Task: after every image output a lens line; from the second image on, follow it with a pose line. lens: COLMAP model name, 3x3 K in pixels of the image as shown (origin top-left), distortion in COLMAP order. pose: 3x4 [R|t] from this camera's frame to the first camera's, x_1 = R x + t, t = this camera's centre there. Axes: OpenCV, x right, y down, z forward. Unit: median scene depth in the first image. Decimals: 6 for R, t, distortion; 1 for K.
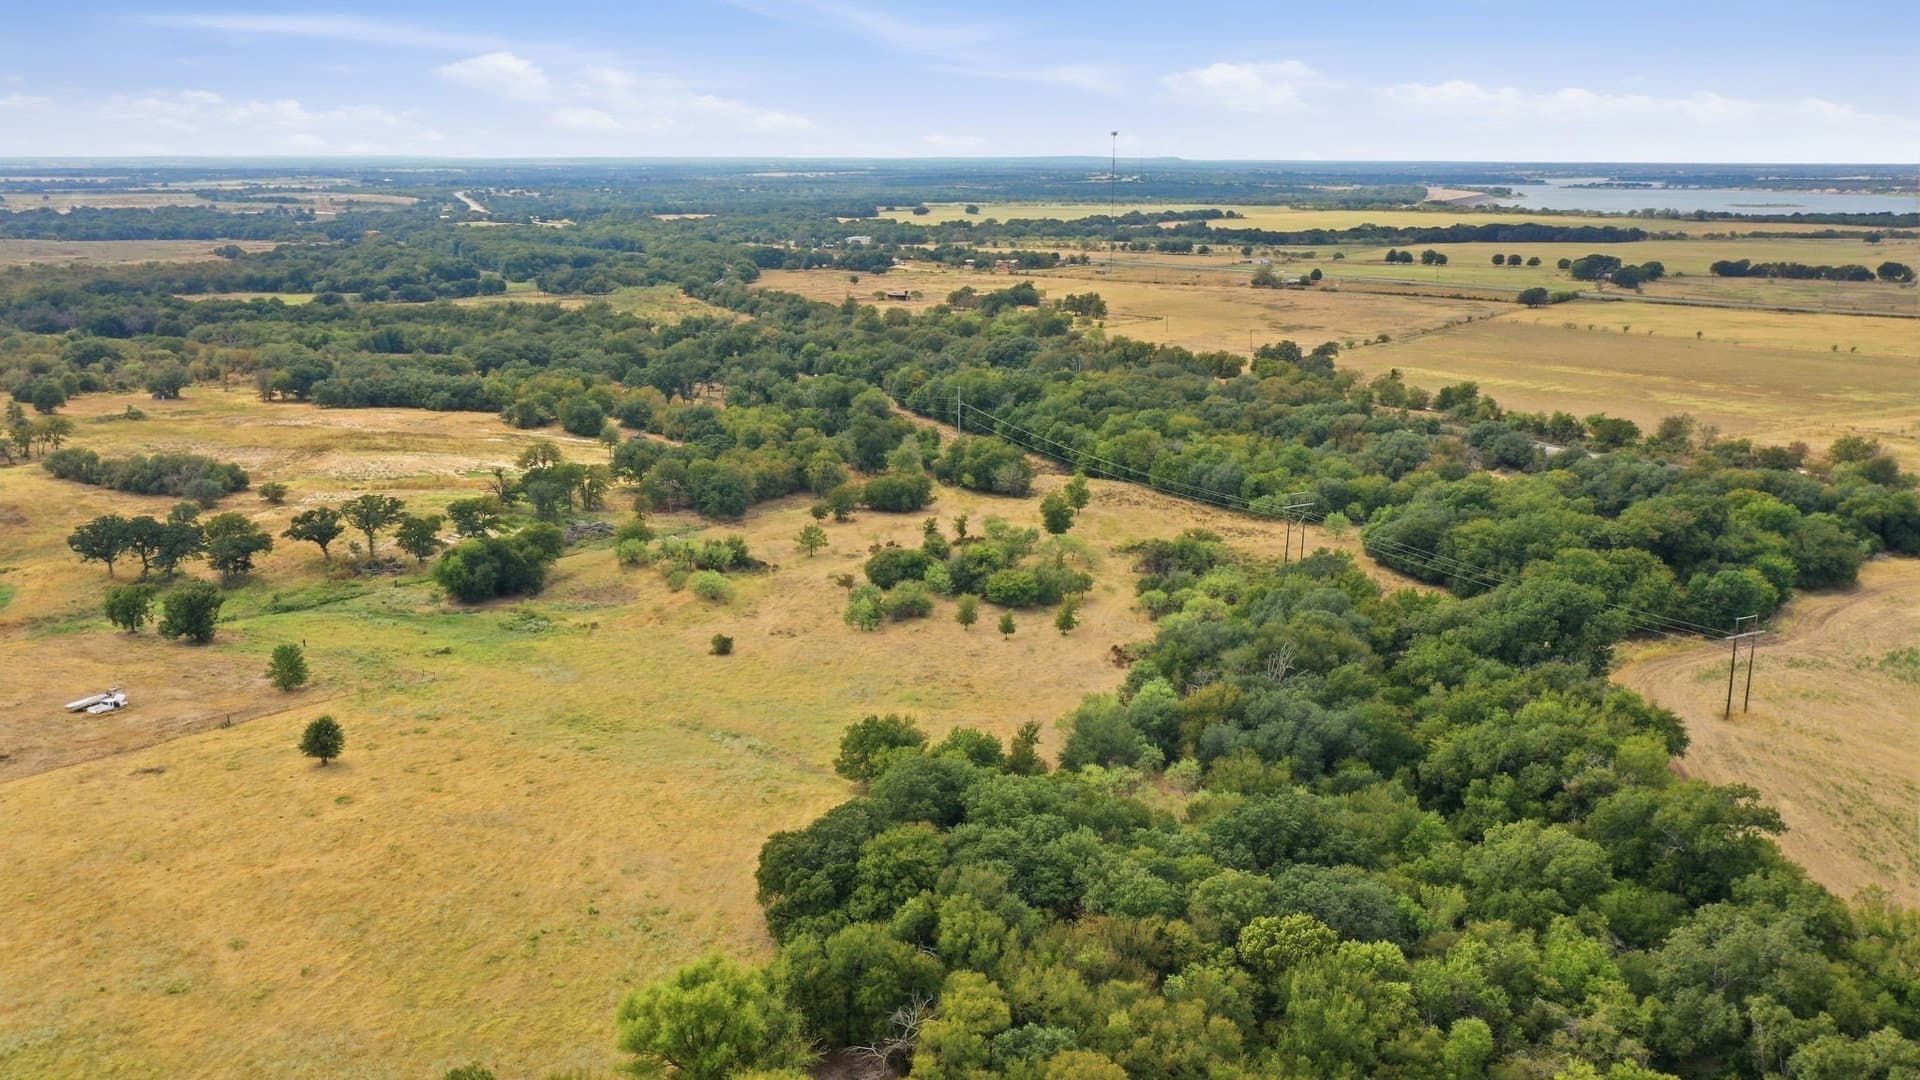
lens RADIAL K [[1506.2, 0, 960.0], [0, 1506.2, 540.0], [0, 0, 1]] dist [-0.000814, -0.001212]
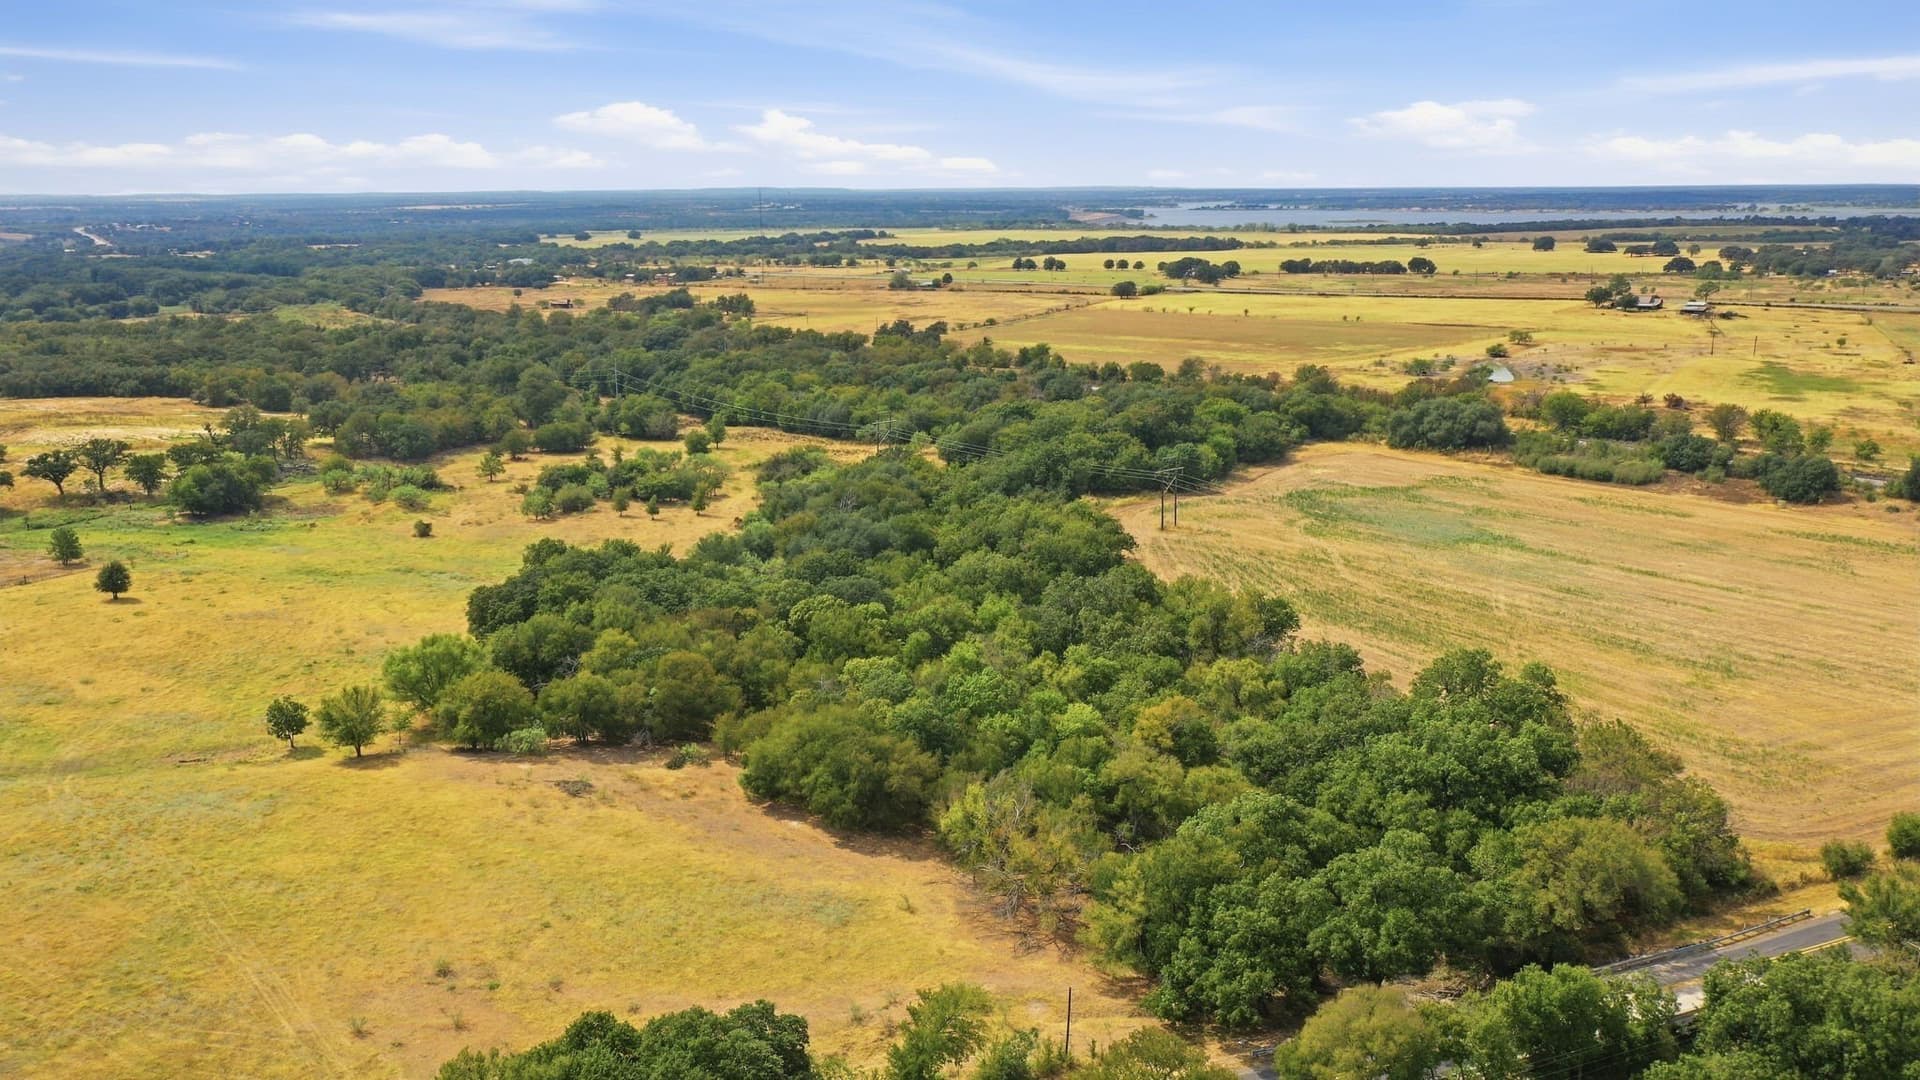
lens RADIAL K [[1506.2, 0, 960.0], [0, 1506.2, 540.0], [0, 0, 1]] dist [-0.000814, -0.001212]
pose [[0.977087, -0.057528, 0.204916, 0.008988], [0.061599, 0.998009, -0.013536, 0.047471], [-0.203729, 0.025848, 0.978686, -0.127958]]
